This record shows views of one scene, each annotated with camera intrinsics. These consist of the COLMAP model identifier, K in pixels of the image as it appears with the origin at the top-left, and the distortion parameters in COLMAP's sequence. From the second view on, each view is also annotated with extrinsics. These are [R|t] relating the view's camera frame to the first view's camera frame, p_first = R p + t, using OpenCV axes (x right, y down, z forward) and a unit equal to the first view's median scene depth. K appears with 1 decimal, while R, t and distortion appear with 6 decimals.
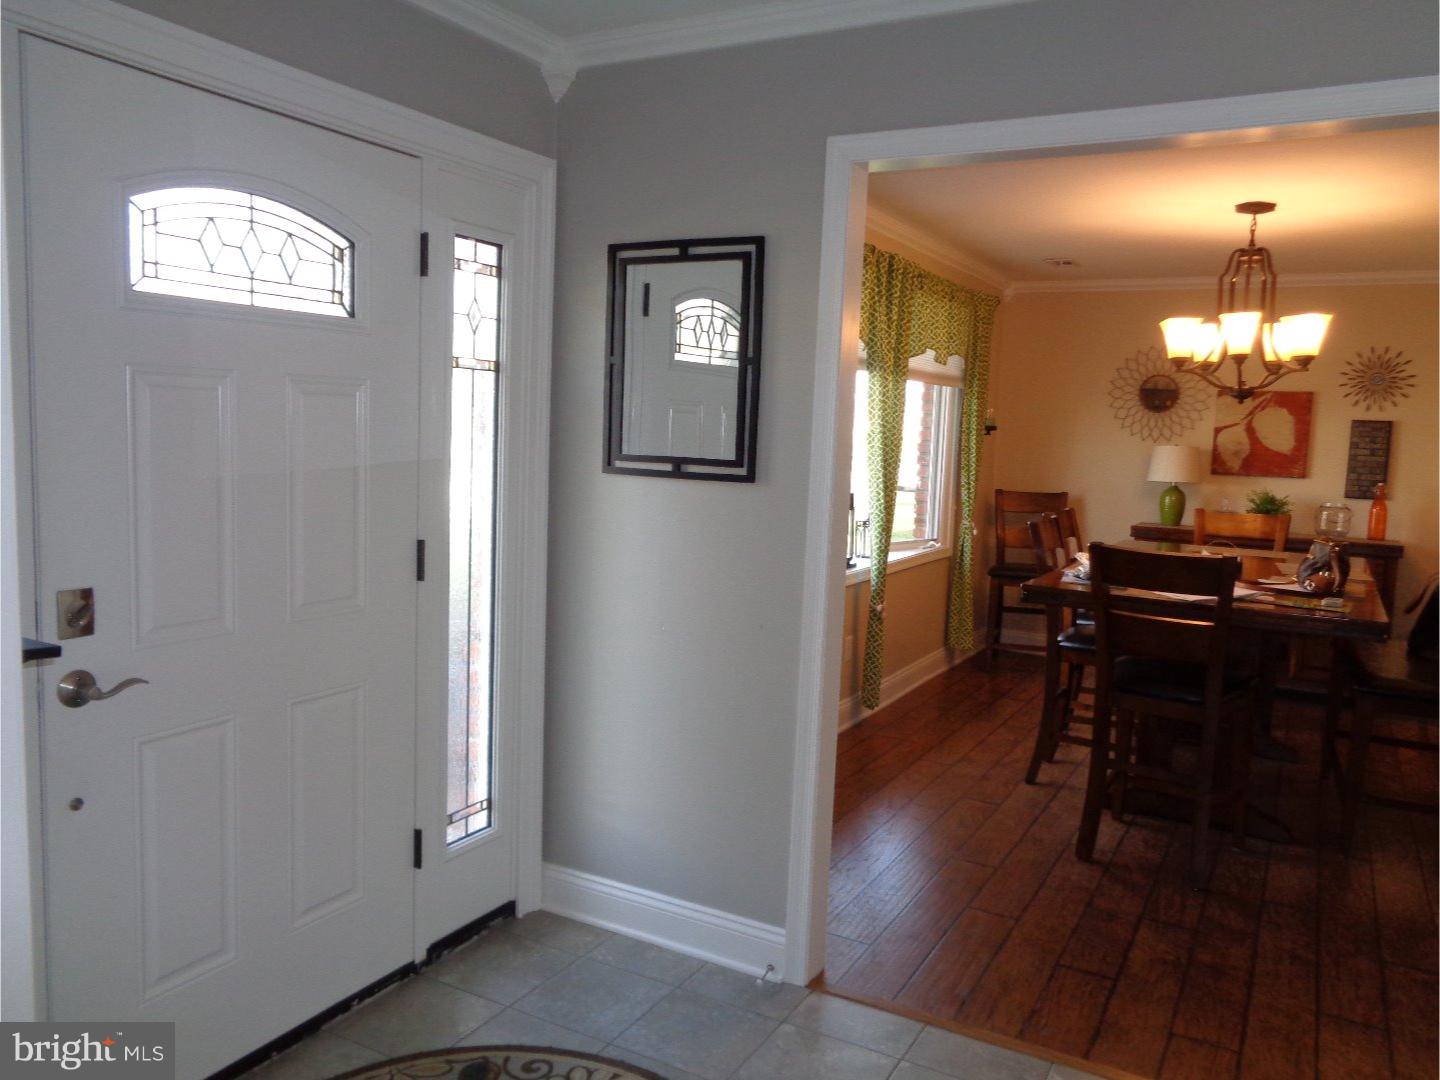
lens RADIAL K [[1078.4, 0, 726.3], [0, 1078.4, 528.0], [0, 0, 1]] dist [0.007977, -0.002722]
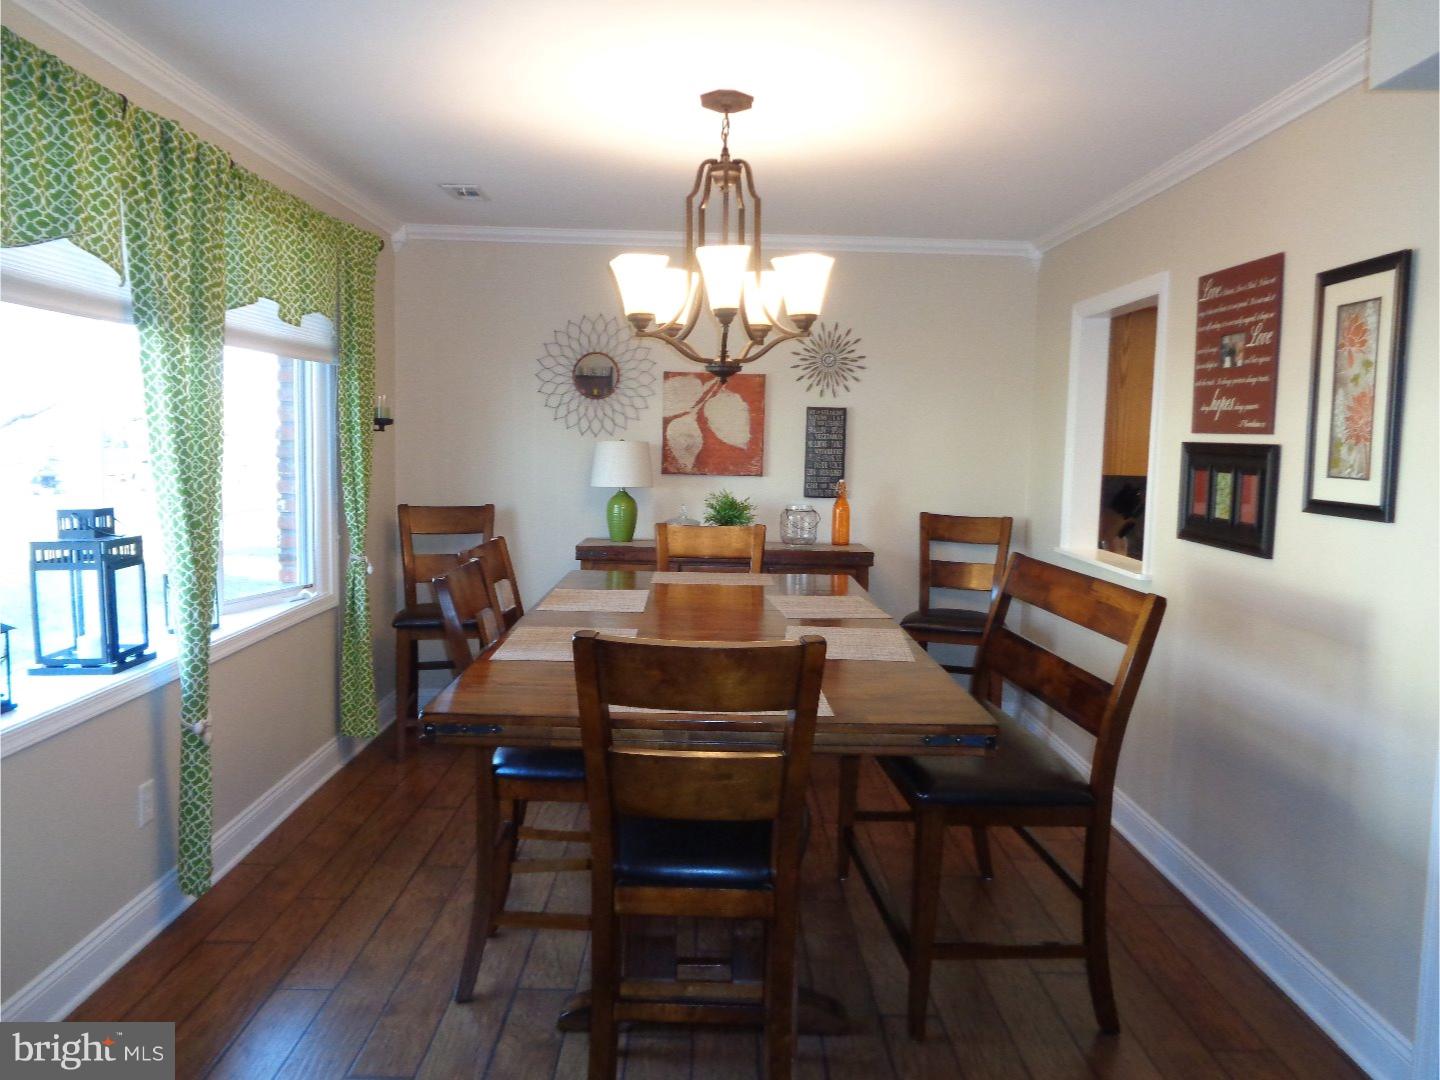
lens RADIAL K [[1078.4, 0, 721.9], [0, 1078.4, 541.4], [0, 0, 1]] dist [0.007977, -0.002722]
pose [[0.870049, -0.067758, 0.488286, 0.091675], [0.058258, 0.997700, 0.034641, -0.026879], [-0.489510, -0.001693, 0.871996, 0.284311]]
